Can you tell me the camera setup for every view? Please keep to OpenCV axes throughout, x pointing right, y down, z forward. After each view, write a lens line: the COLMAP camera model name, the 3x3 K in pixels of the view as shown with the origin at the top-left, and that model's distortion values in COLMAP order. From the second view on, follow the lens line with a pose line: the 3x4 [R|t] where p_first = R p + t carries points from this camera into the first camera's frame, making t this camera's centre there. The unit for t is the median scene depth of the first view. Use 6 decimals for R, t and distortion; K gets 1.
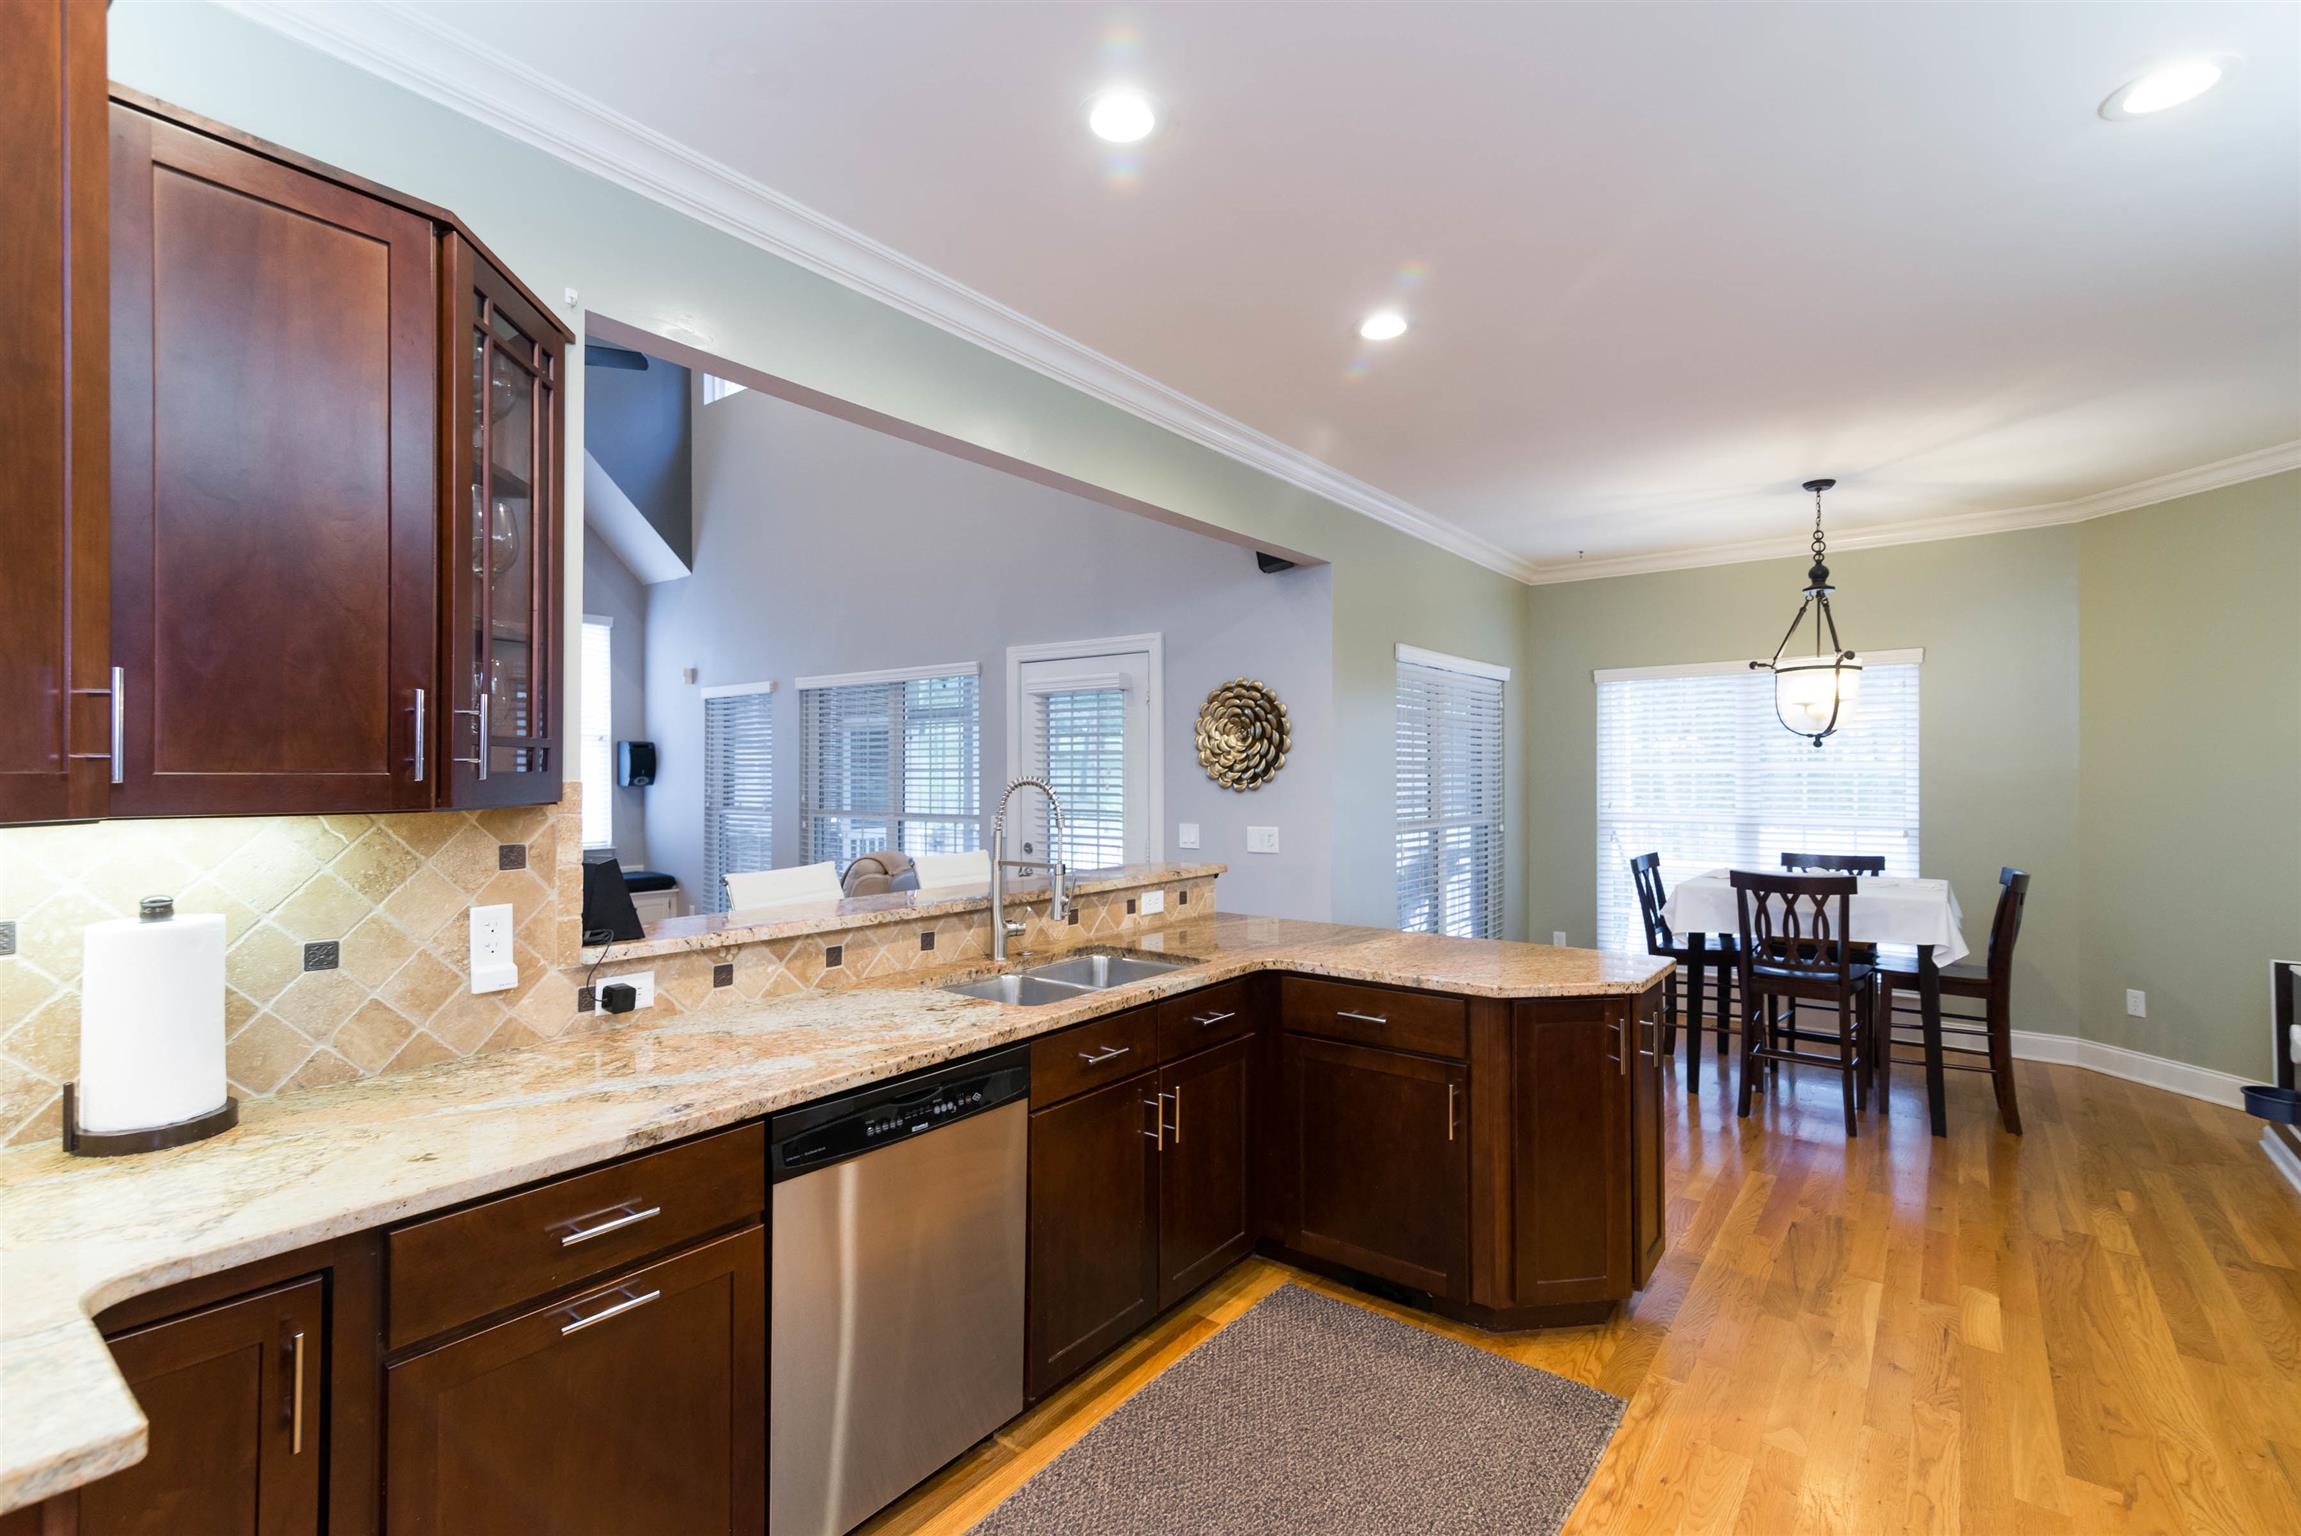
lens RADIAL K [[1038.3, 0, 1117.8], [0, 1038.3, 769.0], [0, 0, 1]] dist [0.017023, -0.001629]
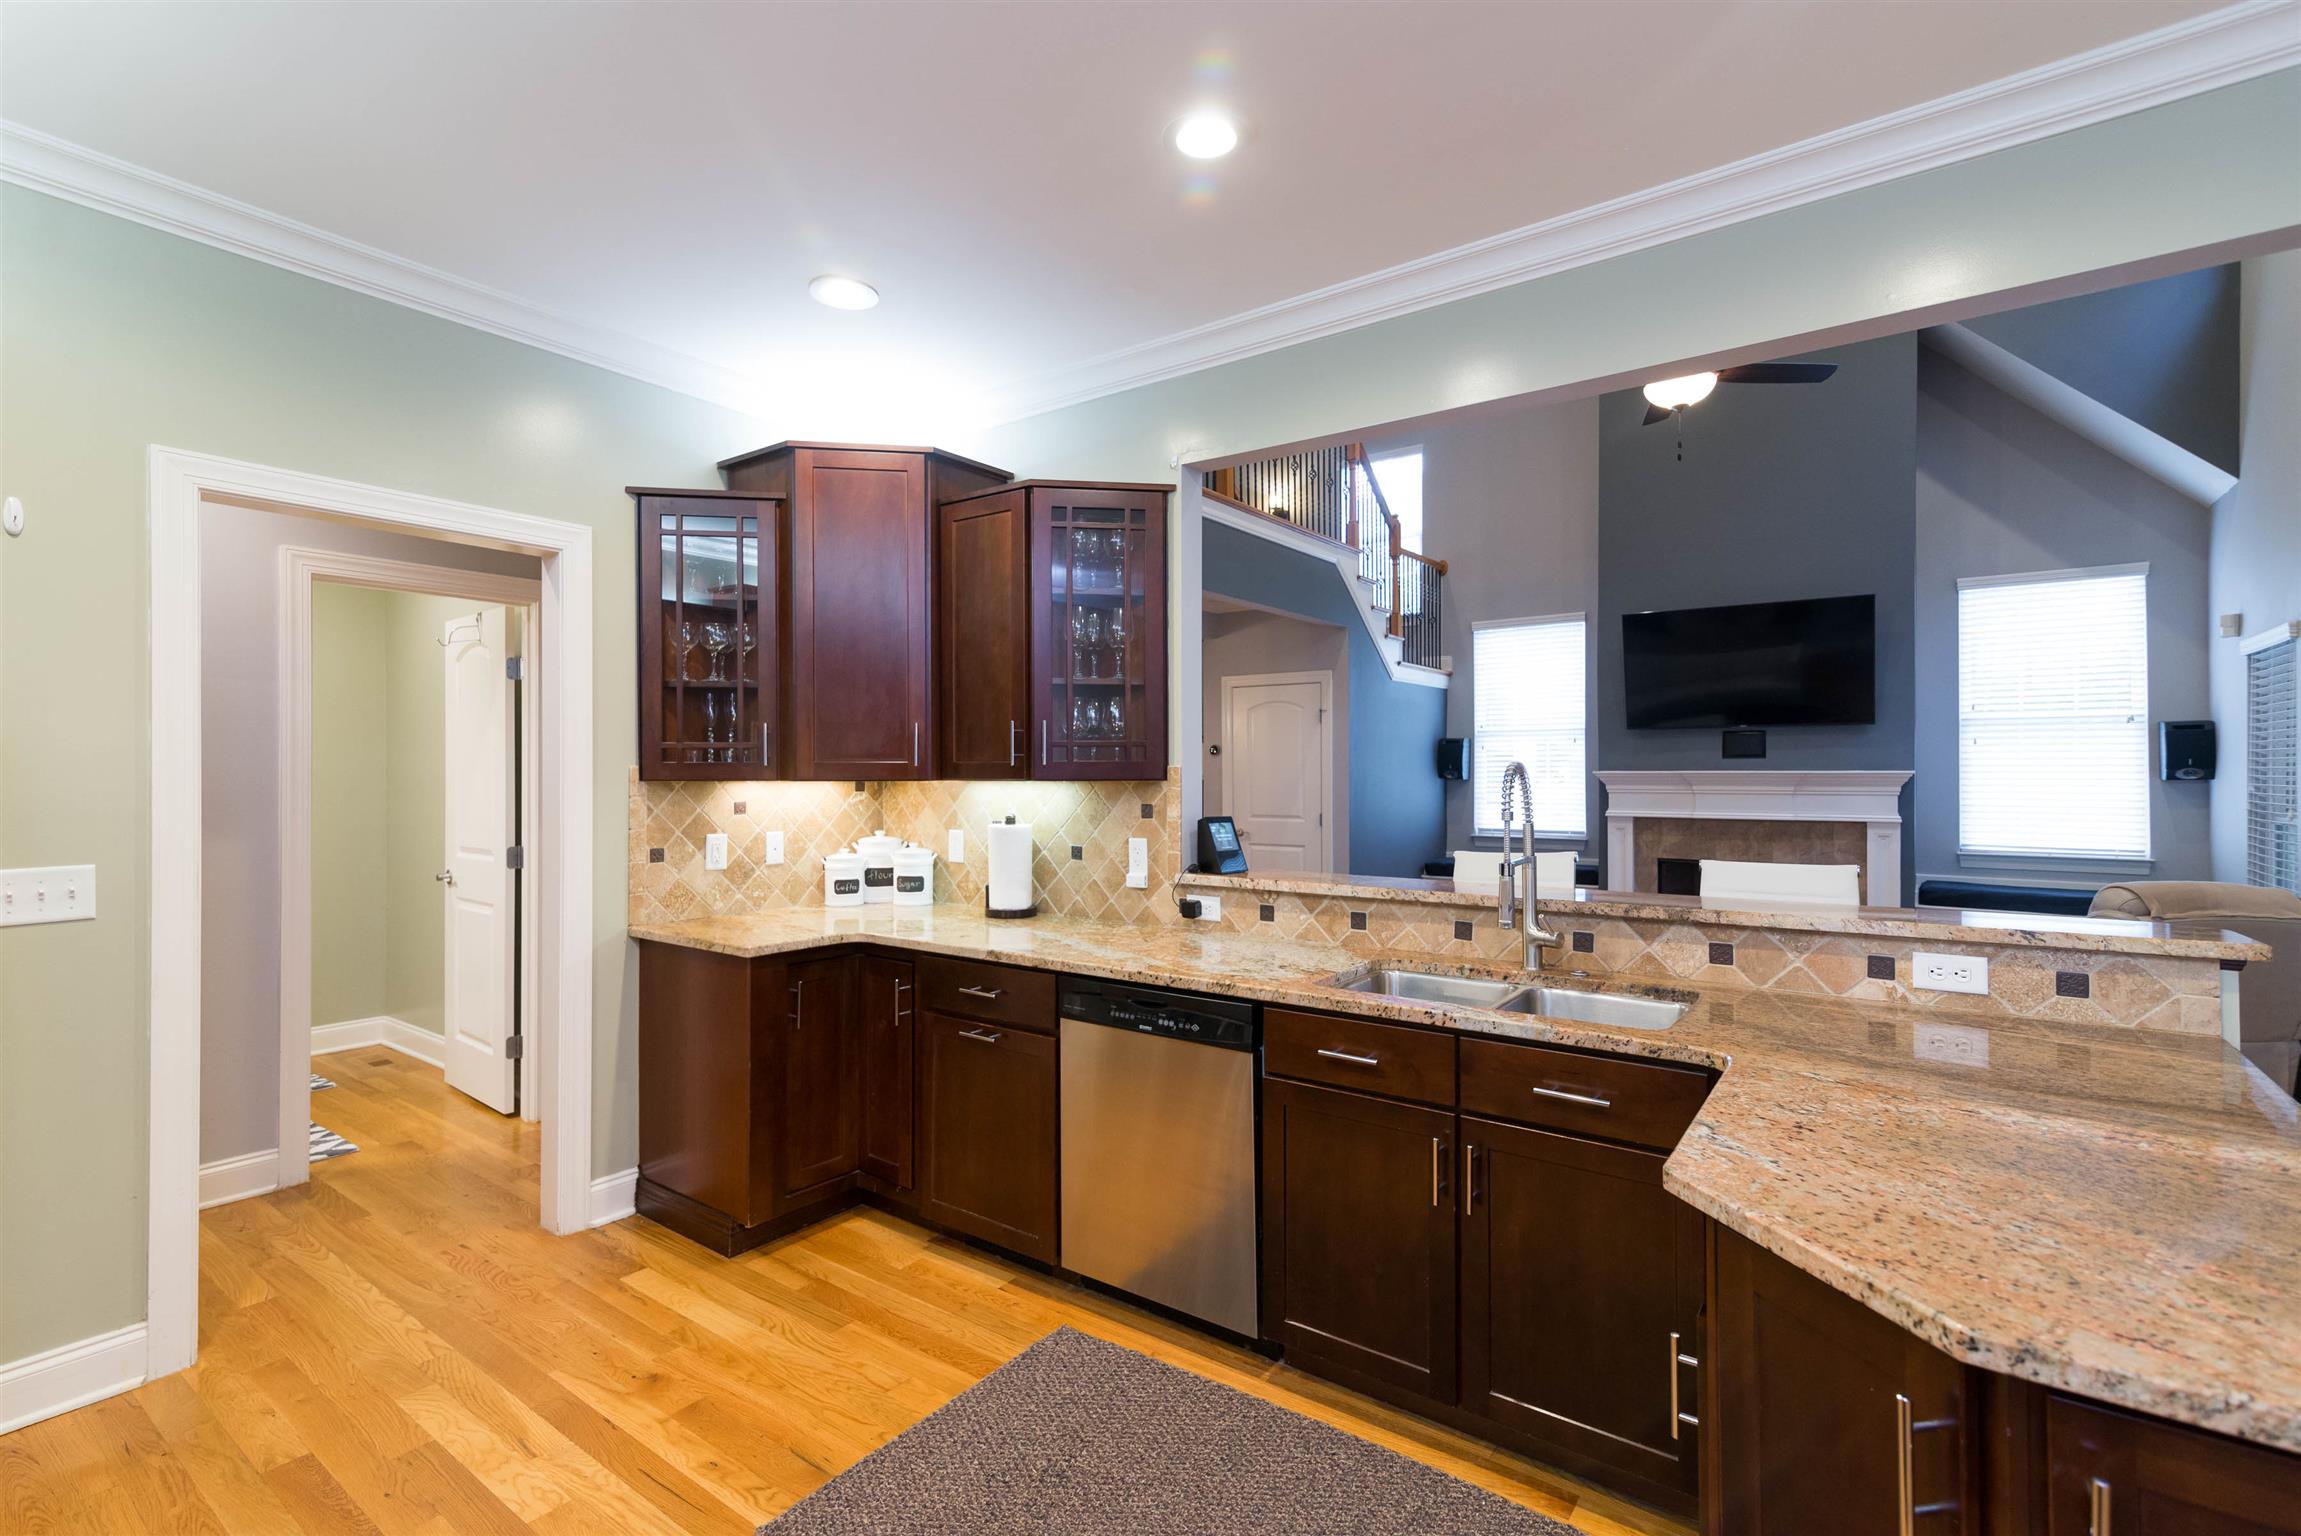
lens RADIAL K [[1038.3, 0, 1141.4], [0, 1038.3, 766.5], [0, 0, 1]] dist [0.017023, -0.001629]
pose [[0.045853, -0.002873, -0.998944, 0.594377], [0.006355, 0.999976, -0.002584, 0.009028], [0.998928, -0.006230, 0.045870, 0.496147]]
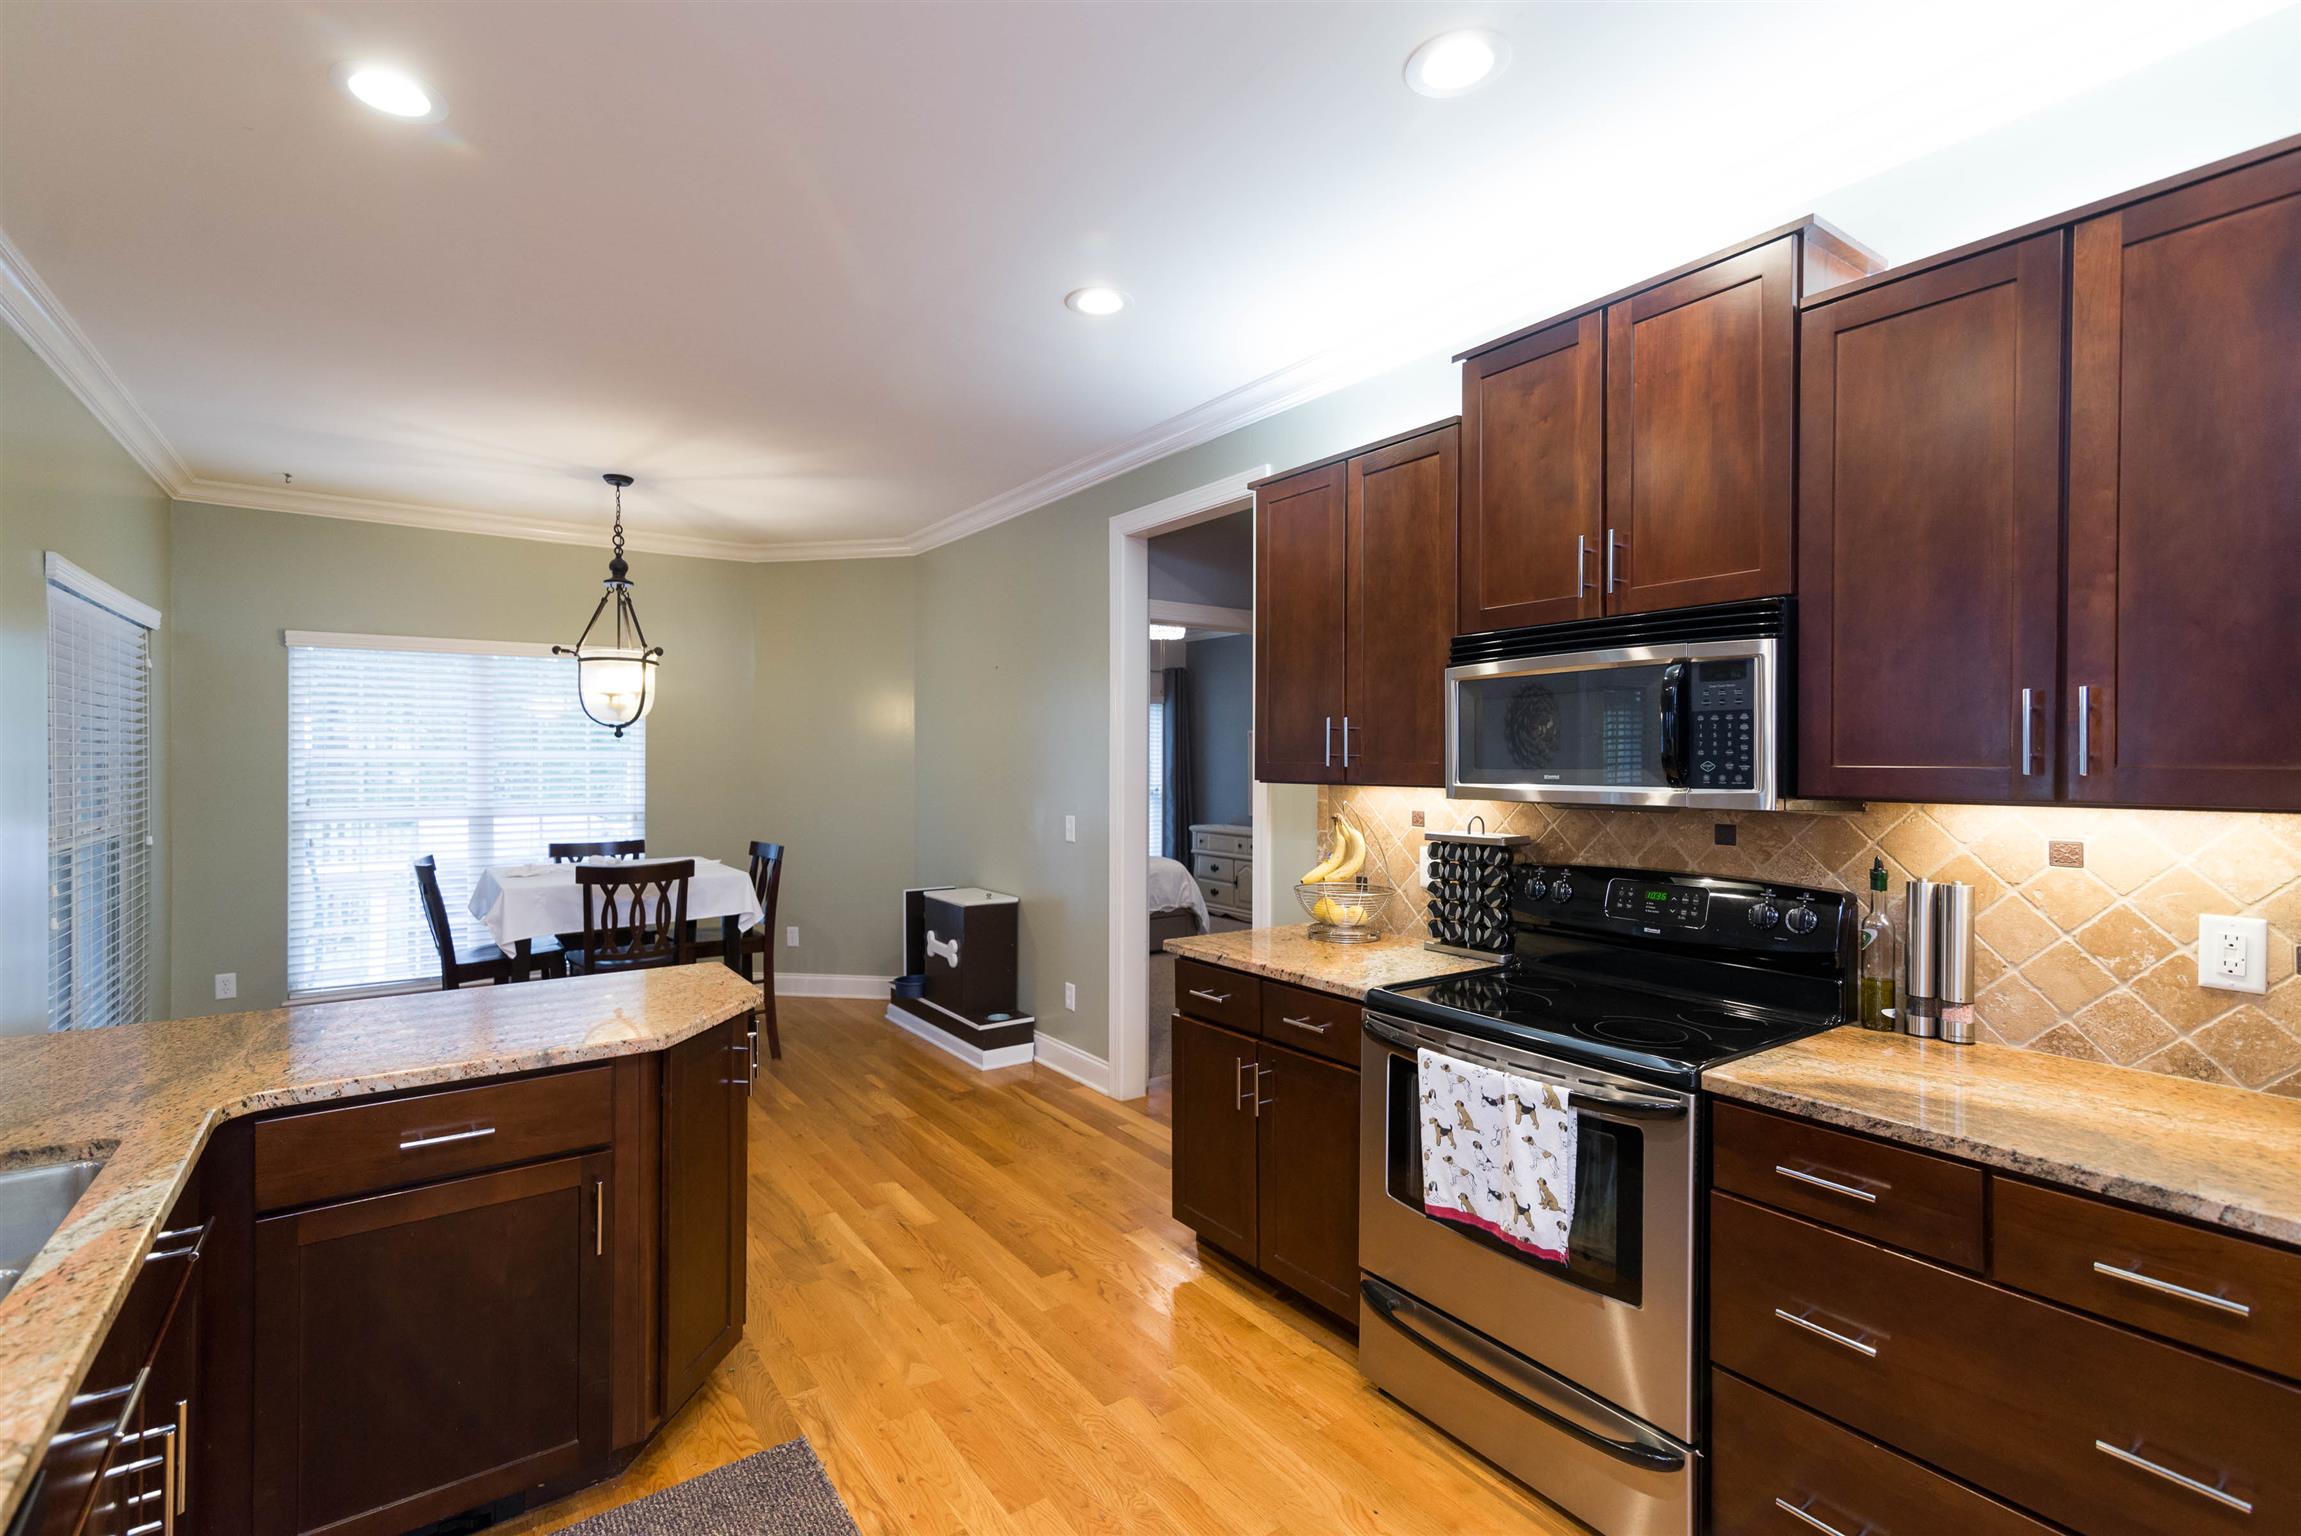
lens RADIAL K [[1038.3, 0, 1135.5], [0, 1038.3, 767.1], [0, 0, 1]] dist [0.017023, -0.001629]
pose [[0.275894, -0.005223, 0.961174, -0.207467], [-0.006834, 0.999949, 0.007396, -0.003842], [-0.961164, -0.008609, 0.275844, 0.290093]]
